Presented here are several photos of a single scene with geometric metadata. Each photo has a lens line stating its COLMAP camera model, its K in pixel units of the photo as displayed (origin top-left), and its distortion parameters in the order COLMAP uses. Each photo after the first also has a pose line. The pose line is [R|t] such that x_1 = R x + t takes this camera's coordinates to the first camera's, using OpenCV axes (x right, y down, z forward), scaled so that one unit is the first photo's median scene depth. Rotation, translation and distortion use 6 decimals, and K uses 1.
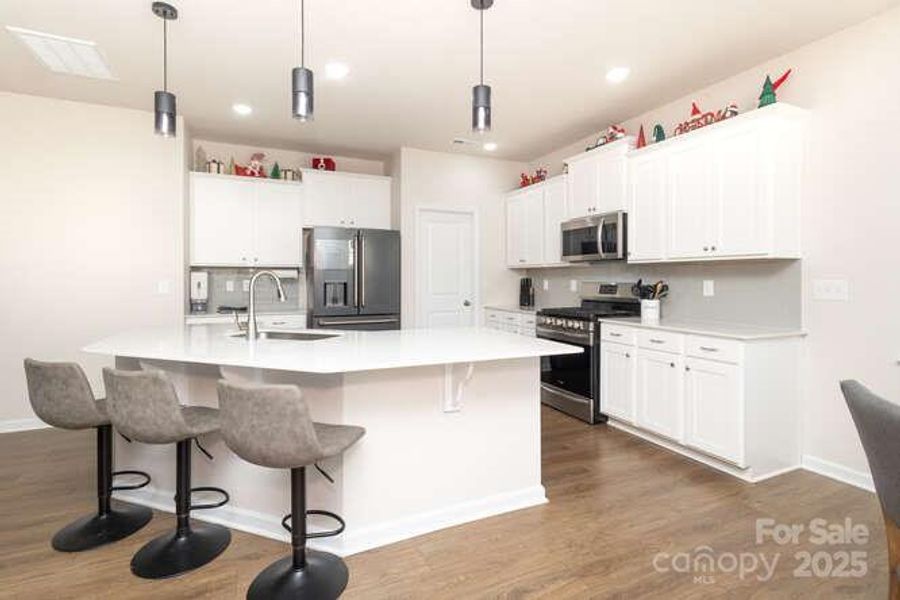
lens RADIAL K [[433.8, 0, 433.1], [0, 433.8, 278.4], [0, 0, 1]] dist [0.015551, -0.000555]
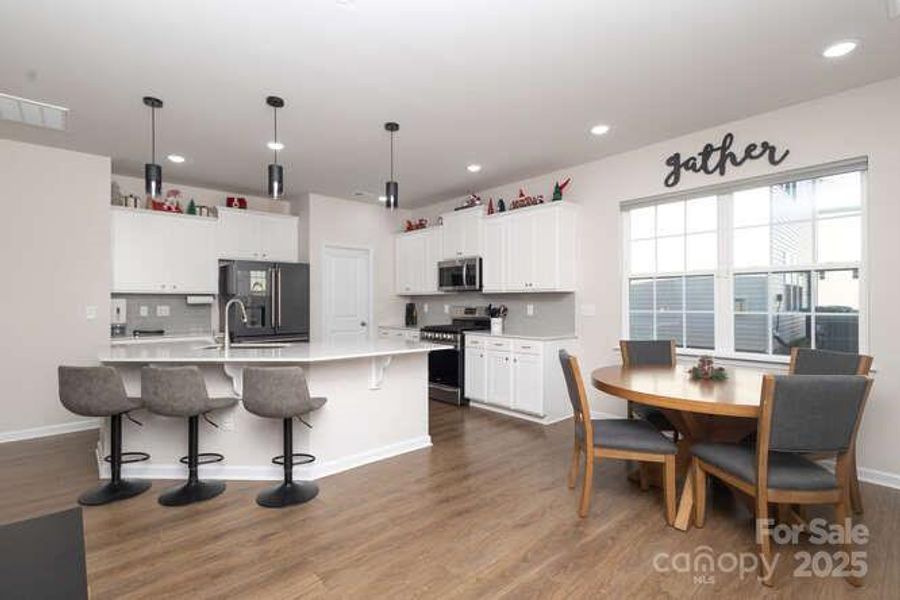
lens RADIAL K [[433.8, 0, 443.3], [0, 433.8, 296.1], [0, 0, 1]] dist [0.015551, -0.000555]
pose [[0.952318, 0.002479, 0.305097, -0.117012], [0.001291, 0.999925, -0.012154, -0.006763], [-0.305104, 0.011968, 0.952244, -0.334587]]
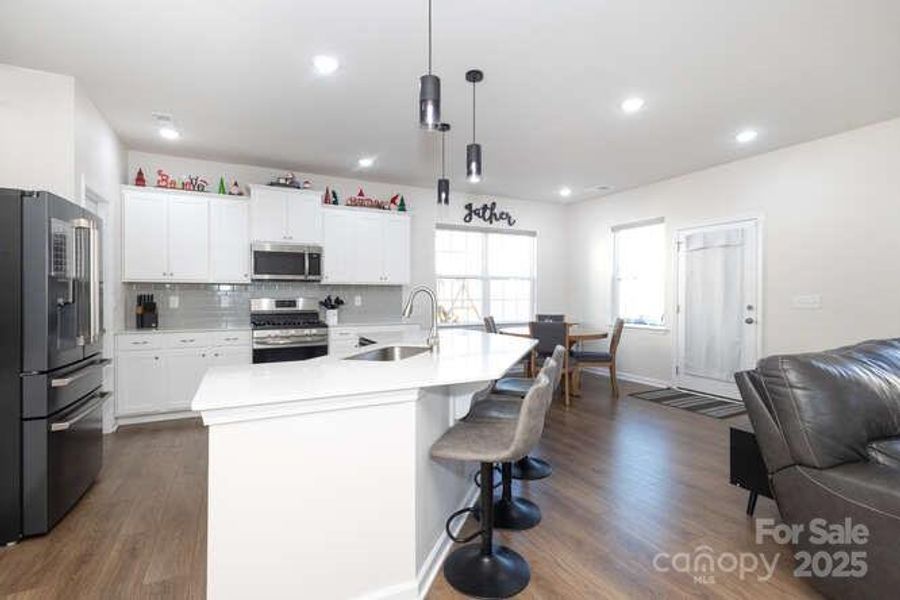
lens RADIAL K [[433.8, 0, 451.9], [0, 433.8, 293.5], [0, 0, 1]] dist [0.015551, -0.000555]
pose [[-0.084551, 0.004295, 0.996410, -0.972869], [0.000794, 0.999991, -0.004243, 0.002014], [-0.996419, 0.000432, -0.084554, 0.720121]]
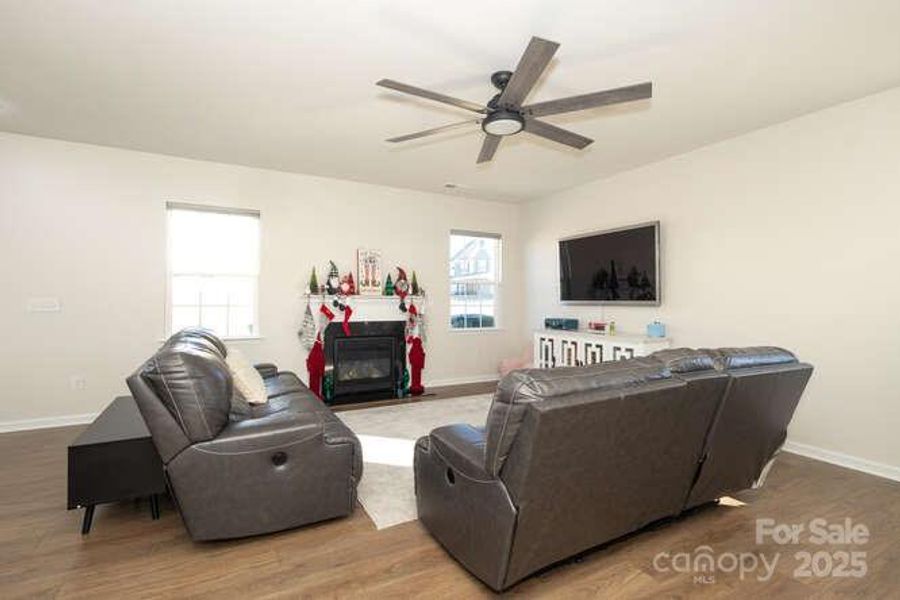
lens RADIAL K [[433.8, 0, 460.2], [0, 433.8, 298.7], [0, 0, 1]] dist [0.015551, -0.000555]
pose [[-0.993833, -0.006233, -0.110713, -0.791981], [-0.005666, 0.999969, -0.005432, 0.002582], [0.110744, -0.004771, -0.993838, 0.905154]]
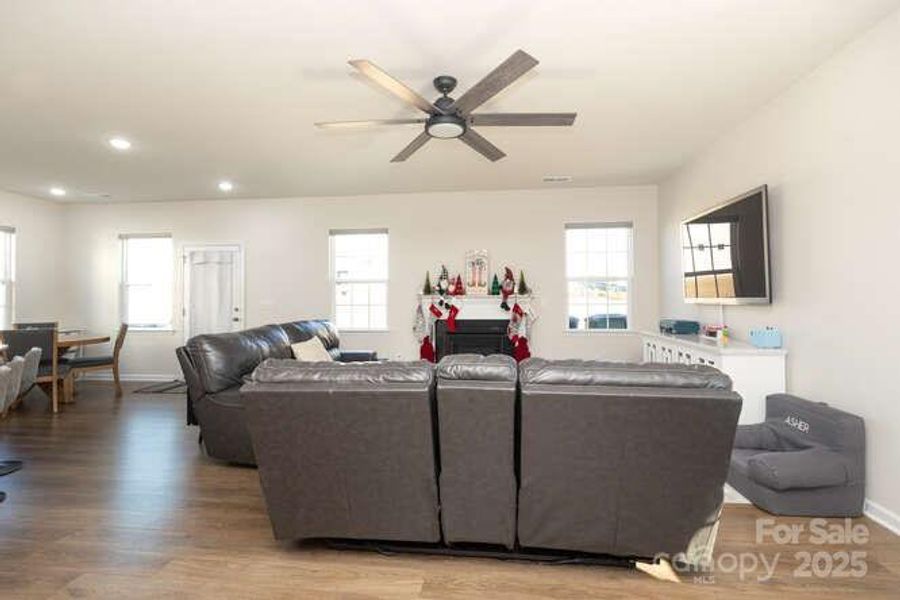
lens RADIAL K [[433.8, 0, 454.1], [0, 433.8, 298.6], [0, 0, 1]] dist [0.015551, -0.000555]
pose [[-0.866950, 0.004223, 0.498377, -1.407042], [0.003451, 0.999991, -0.002471, 0.001033], [-0.498383, -0.000423, -0.866957, 0.813735]]
